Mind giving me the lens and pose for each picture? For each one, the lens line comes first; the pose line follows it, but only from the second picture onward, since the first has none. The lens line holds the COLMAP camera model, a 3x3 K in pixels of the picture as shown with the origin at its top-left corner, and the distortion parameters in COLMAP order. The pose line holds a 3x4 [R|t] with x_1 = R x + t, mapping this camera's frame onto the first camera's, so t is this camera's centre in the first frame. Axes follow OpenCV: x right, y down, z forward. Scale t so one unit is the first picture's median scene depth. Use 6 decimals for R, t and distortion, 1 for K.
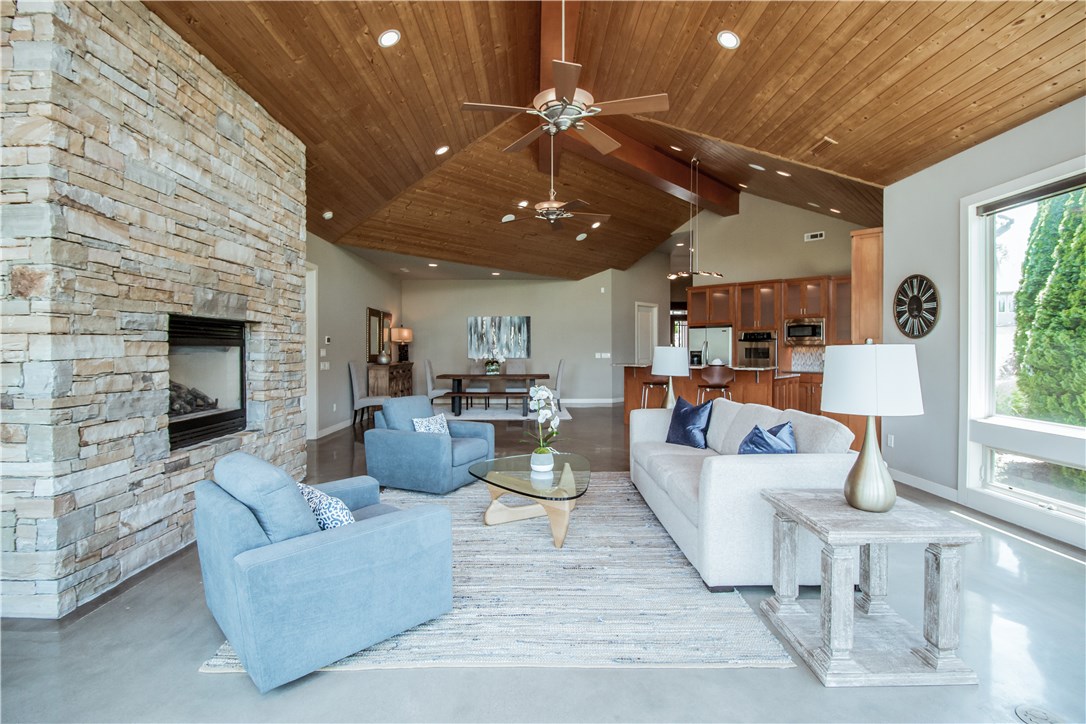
lens RADIAL K [[503.2, 0, 541.6], [0, 503.2, 350.4], [0, 0, 1]] dist [-0.016380, -0.004732]
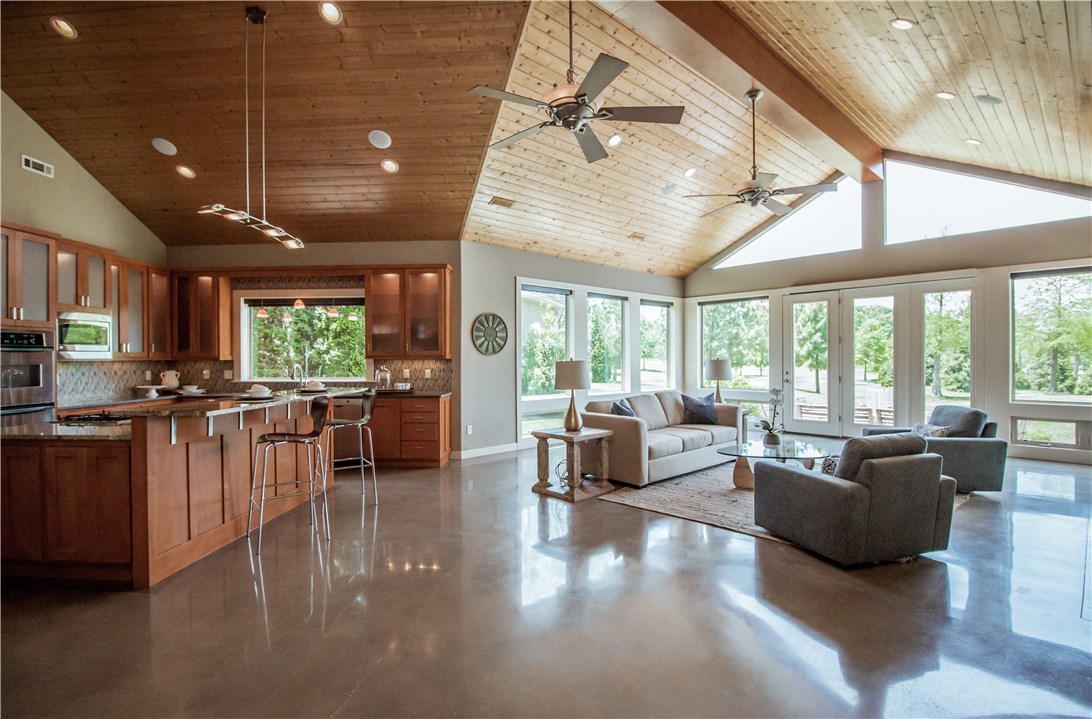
lens RADIAL K [[506.0, 0, 536.9], [0, 506.0, 359.6], [0, 0, 1]] dist [-0.016380, -0.004732]
pose [[-0.658987, 0.002559, 0.752150, -0.239627], [0.007709, 0.999965, 0.003352, -0.007412], [-0.752115, 0.008007, -0.658983, 0.926967]]
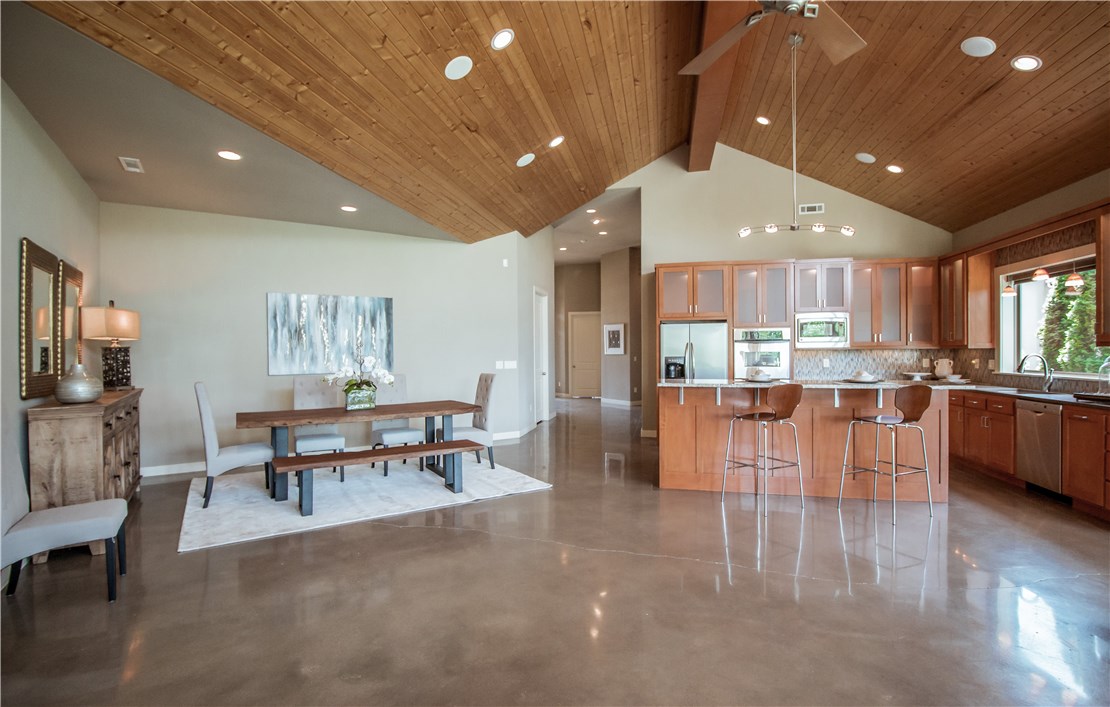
lens RADIAL K [[511.5, 0, 546.5], [0, 511.5, 353.3], [0, 0, 1]] dist [-0.016226, -0.004841]
pose [[0.856581, -0.005545, 0.515983, -0.216072], [0.006954, 0.999976, -0.000798, -0.004660], [-0.515966, 0.004271, 0.856598, 0.524011]]
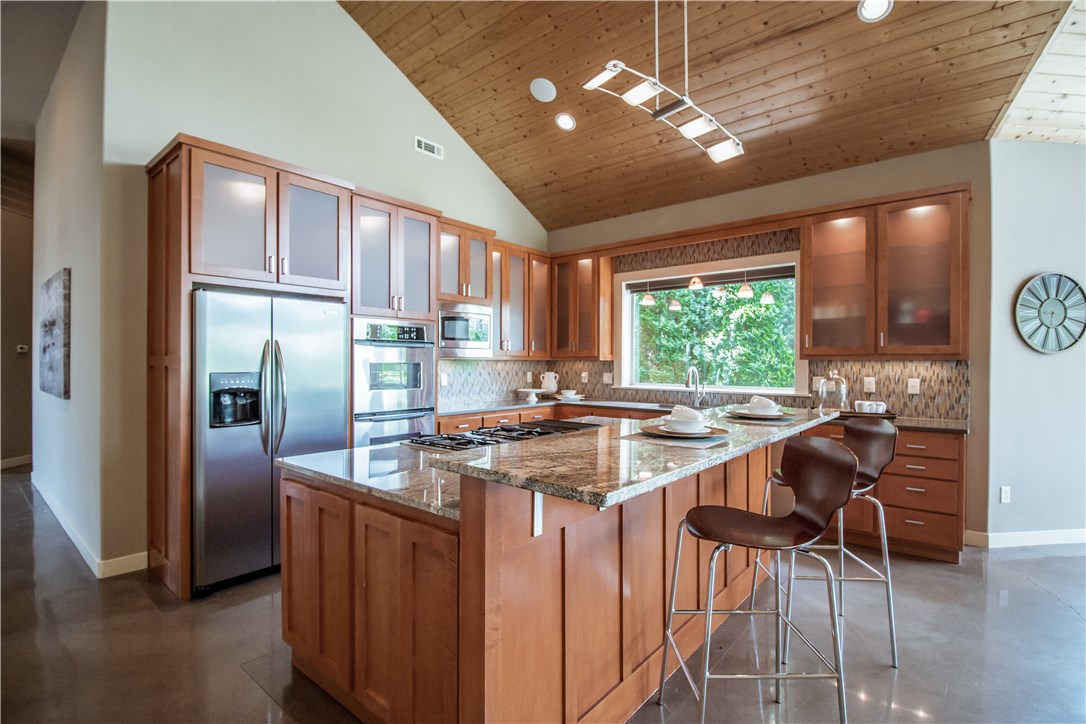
lens RADIAL K [[503.2, 0, 541.9], [0, 503.2, 360.7], [0, 0, 1]] dist [-0.016380, -0.004732]
pose [[-0.060857, 0.004213, 0.998138, 0.018279], [-0.000447, 0.999991, -0.004248, -0.004794], [-0.998146, -0.000705, -0.060855, 0.897635]]
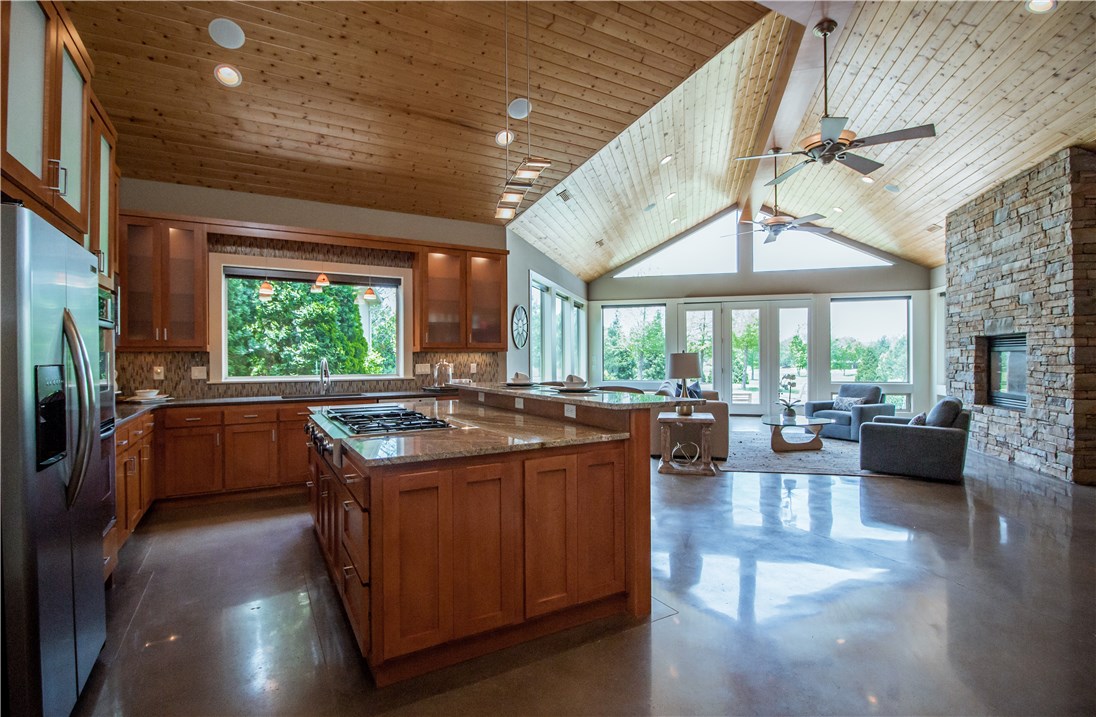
lens RADIAL K [[505.0, 0, 544.1], [0, 505.0, 354.8], [0, 0, 1]] dist [-0.016226, -0.004841]
pose [[-0.956992, 0.007432, 0.290020, 0.128775], [0.006795, 0.999972, -0.003204, -0.000811], [-0.290036, -0.001096, -0.957015, 1.172829]]
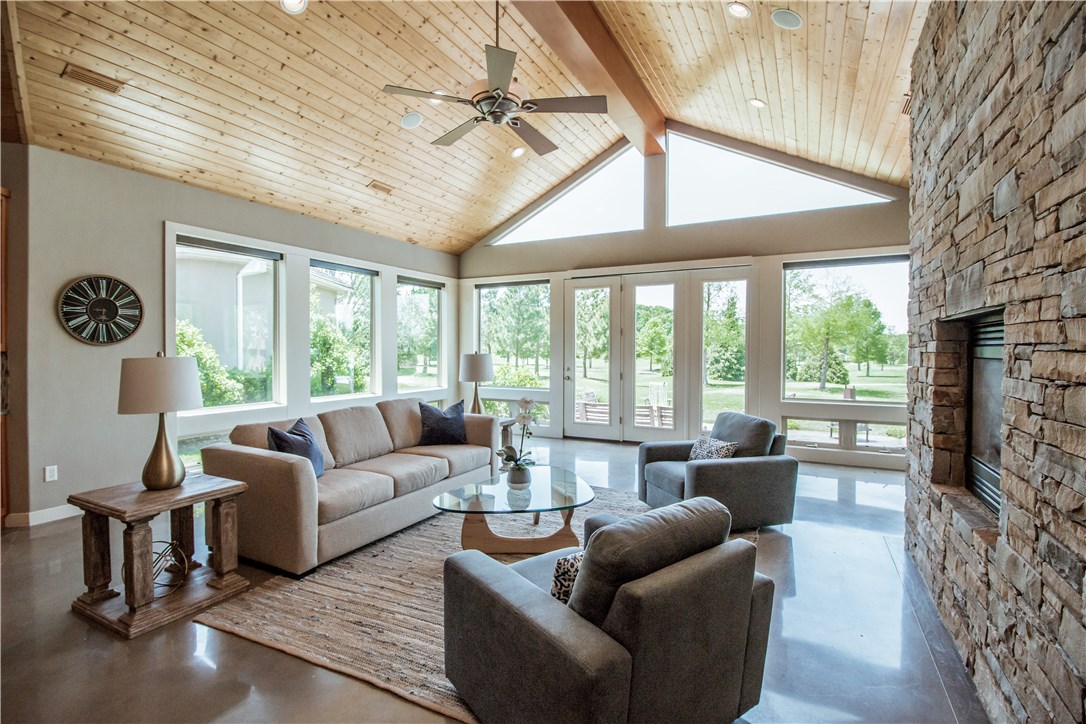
lens RADIAL K [[503.2, 0, 539.9], [0, 503.2, 354.5], [0, 0, 1]] dist [-0.016380, -0.004732]
pose [[-0.882043, -0.004605, 0.471146, -0.182202], [0.000706, 0.999938, 0.011096, -0.008473], [-0.471168, 0.010120, -0.881985, 0.692245]]
